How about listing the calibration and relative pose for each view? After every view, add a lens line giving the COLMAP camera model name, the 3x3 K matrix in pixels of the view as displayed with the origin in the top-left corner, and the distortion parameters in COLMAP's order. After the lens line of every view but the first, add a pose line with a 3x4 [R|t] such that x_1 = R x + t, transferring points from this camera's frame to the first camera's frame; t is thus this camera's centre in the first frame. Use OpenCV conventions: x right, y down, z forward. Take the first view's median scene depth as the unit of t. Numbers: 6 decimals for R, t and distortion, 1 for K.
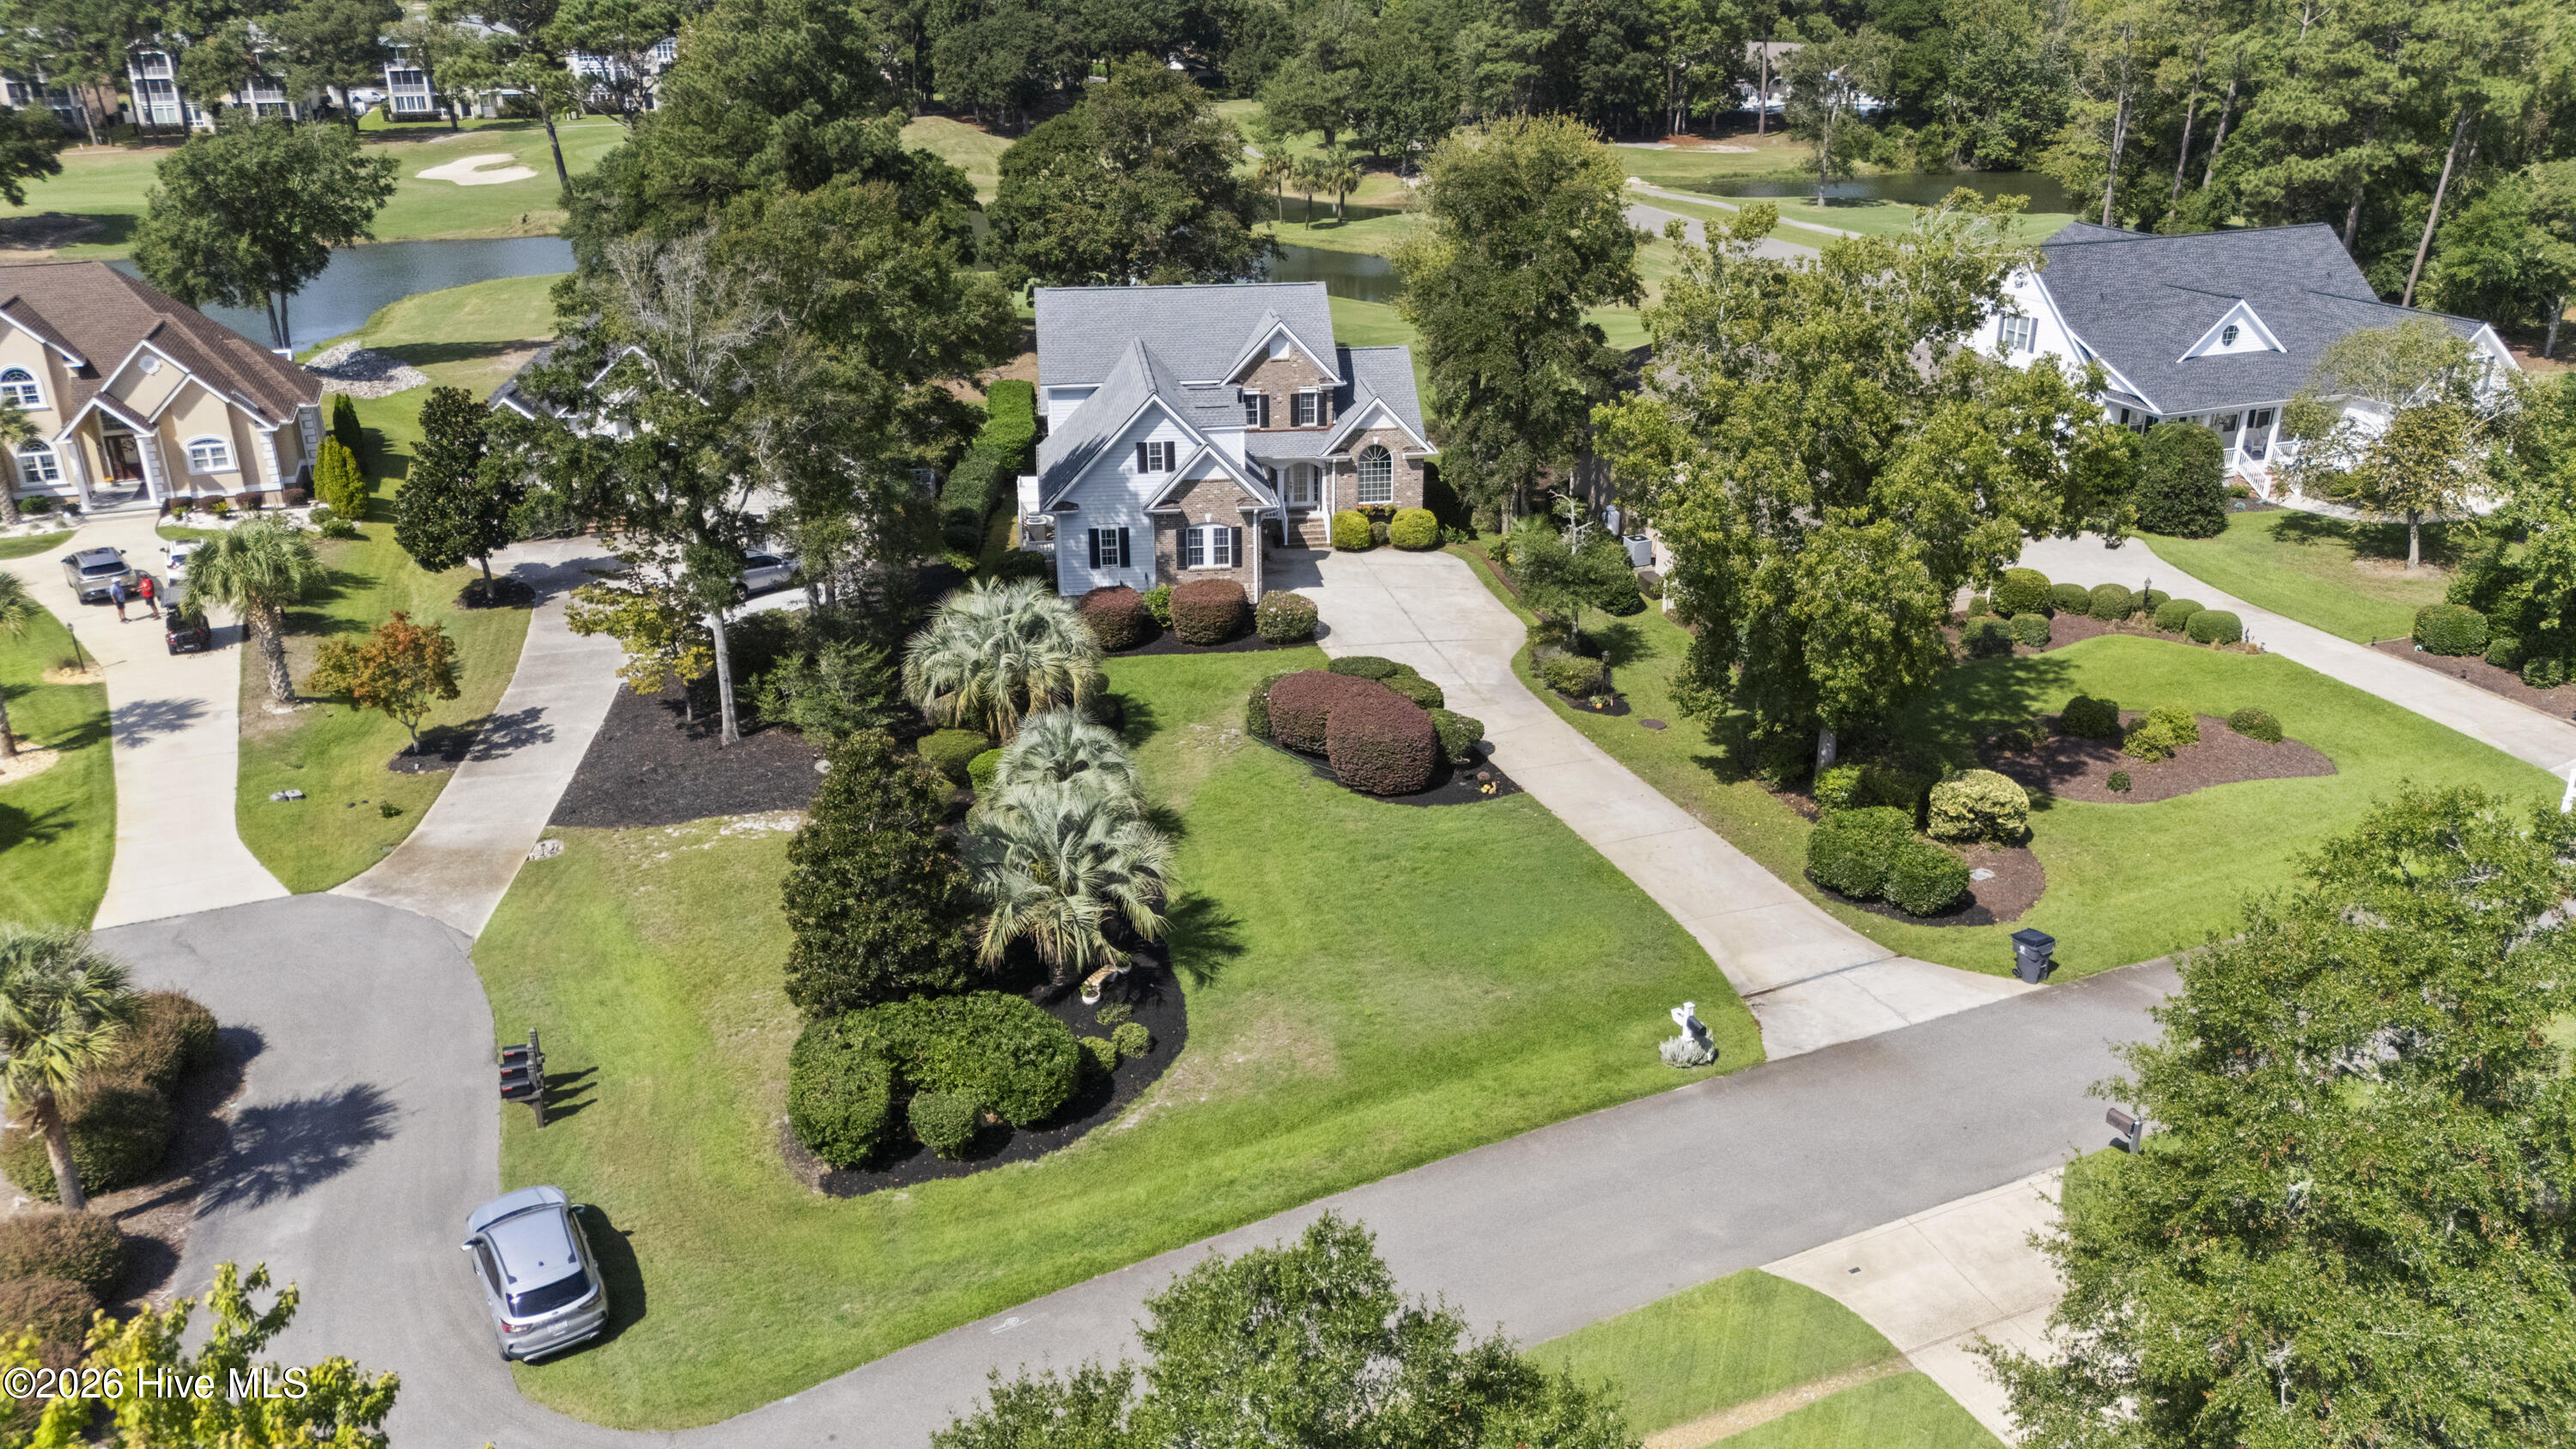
lens RADIAL K [[1879.3, 0, 1279.3], [0, 1879.3, 708.0], [0, 0, 1]] dist [0.119029, -0.231923]
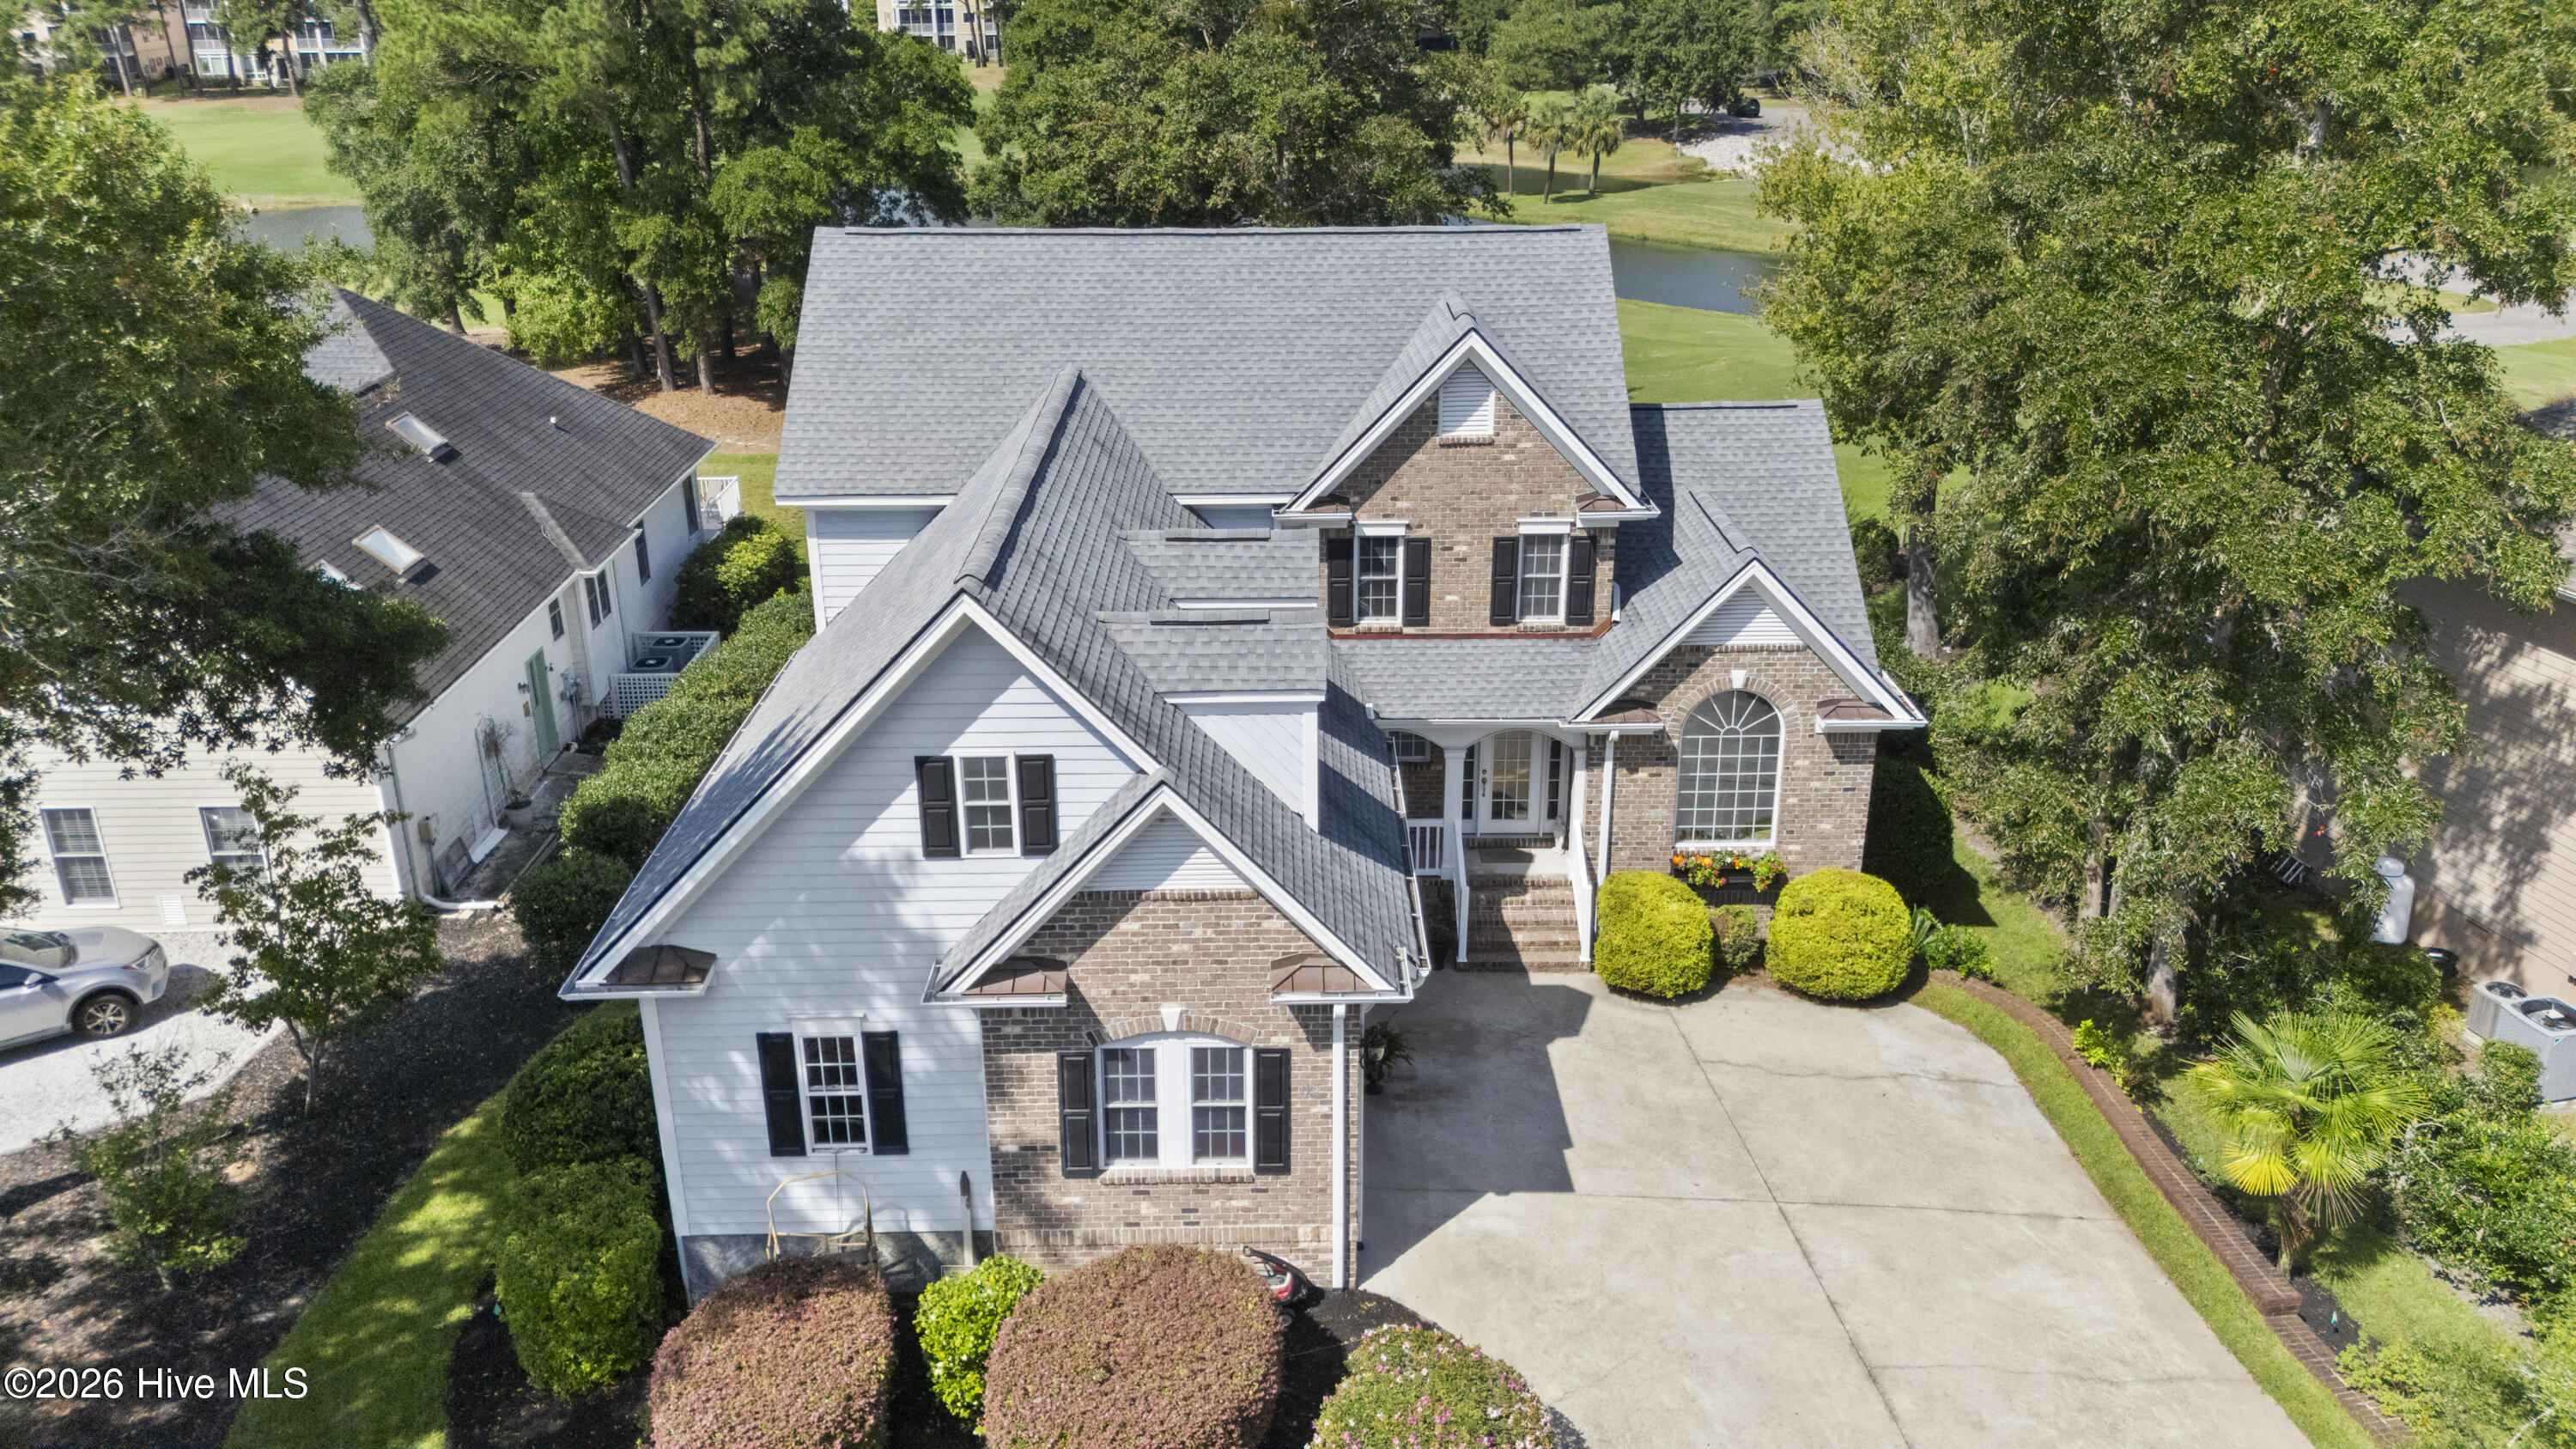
lens RADIAL K [[1879.3, 0, 1279.3], [0, 1879.3, 708.0], [0, 0, 1]] dist [0.119029, -0.231923]
pose [[0.992779, 0.043512, -0.111788, 0.007024], [-0.043815, 0.999040, -0.000253, -0.132969], [0.111669, 0.005149, 0.993732, 0.647886]]
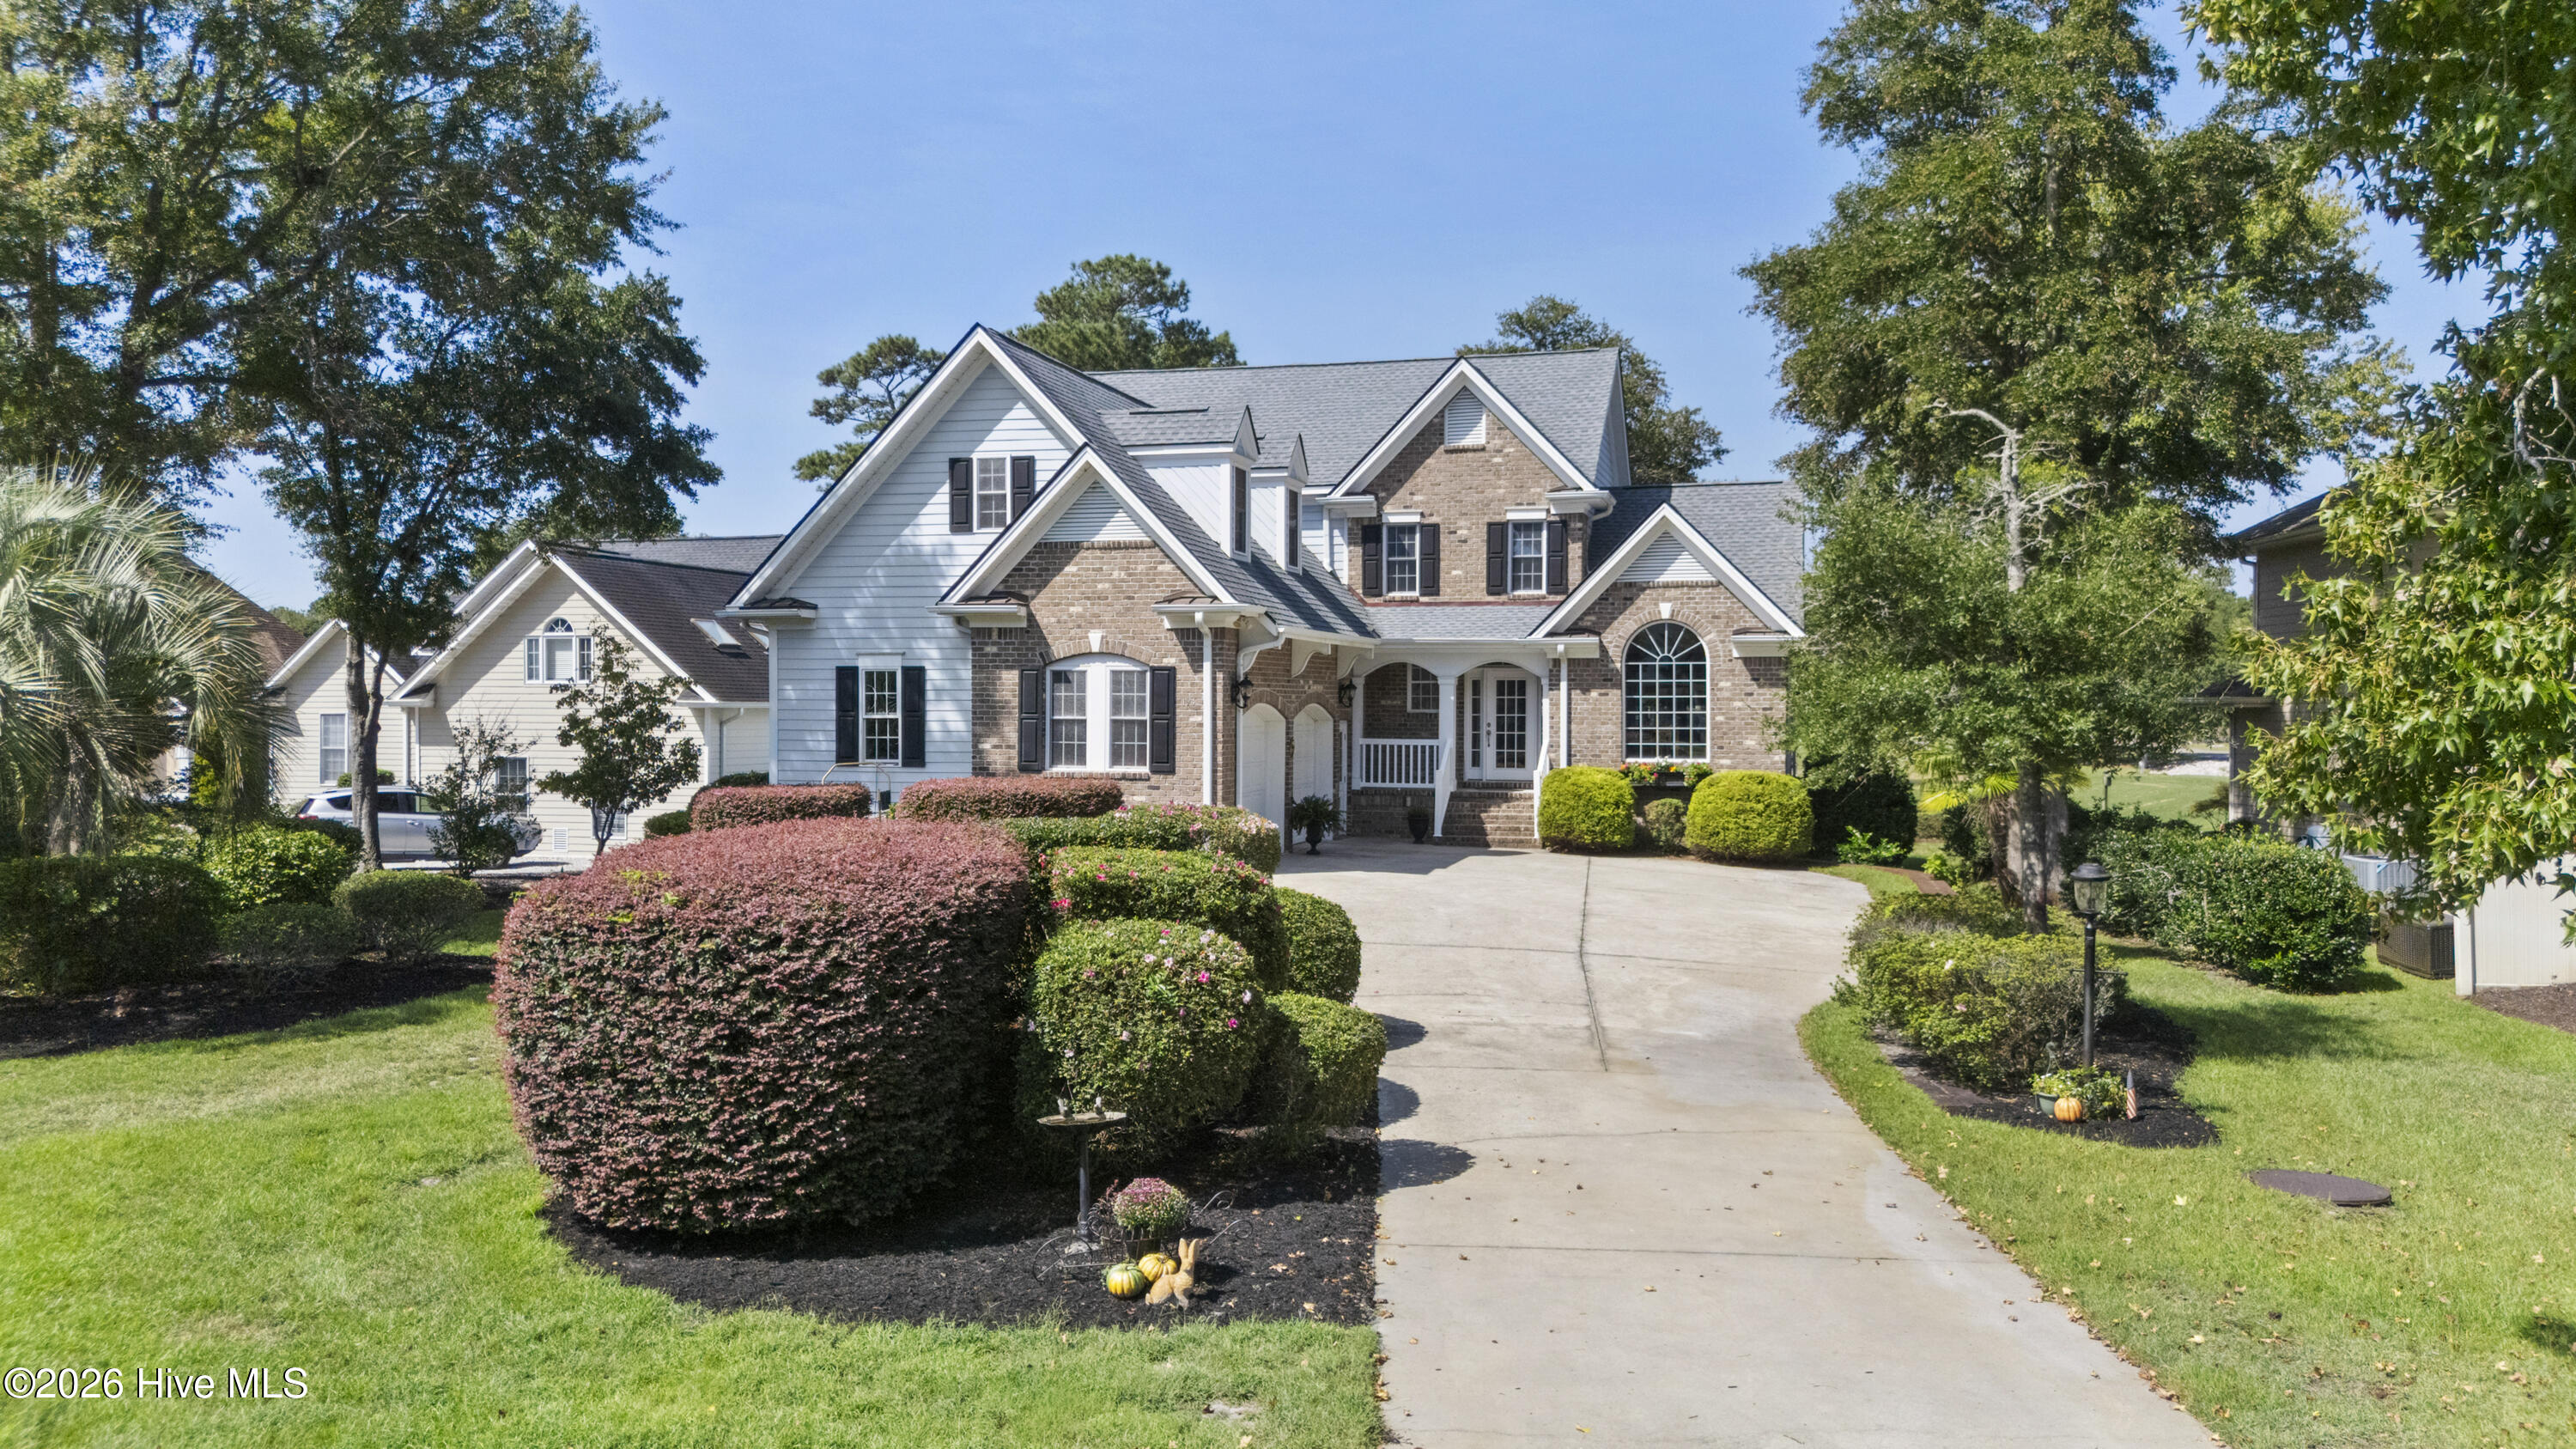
lens RADIAL K [[1884.3, 0, 1281.2], [0, 1884.3, 710.8], [0, 0, 1]] dist [0.077982, -0.076005]
pose [[0.922271, 0.011315, -0.386377, 0.136940], [-0.151340, 0.930345, -0.333998, 0.035609], [0.355685, 0.366511, 0.859743, 0.608264]]
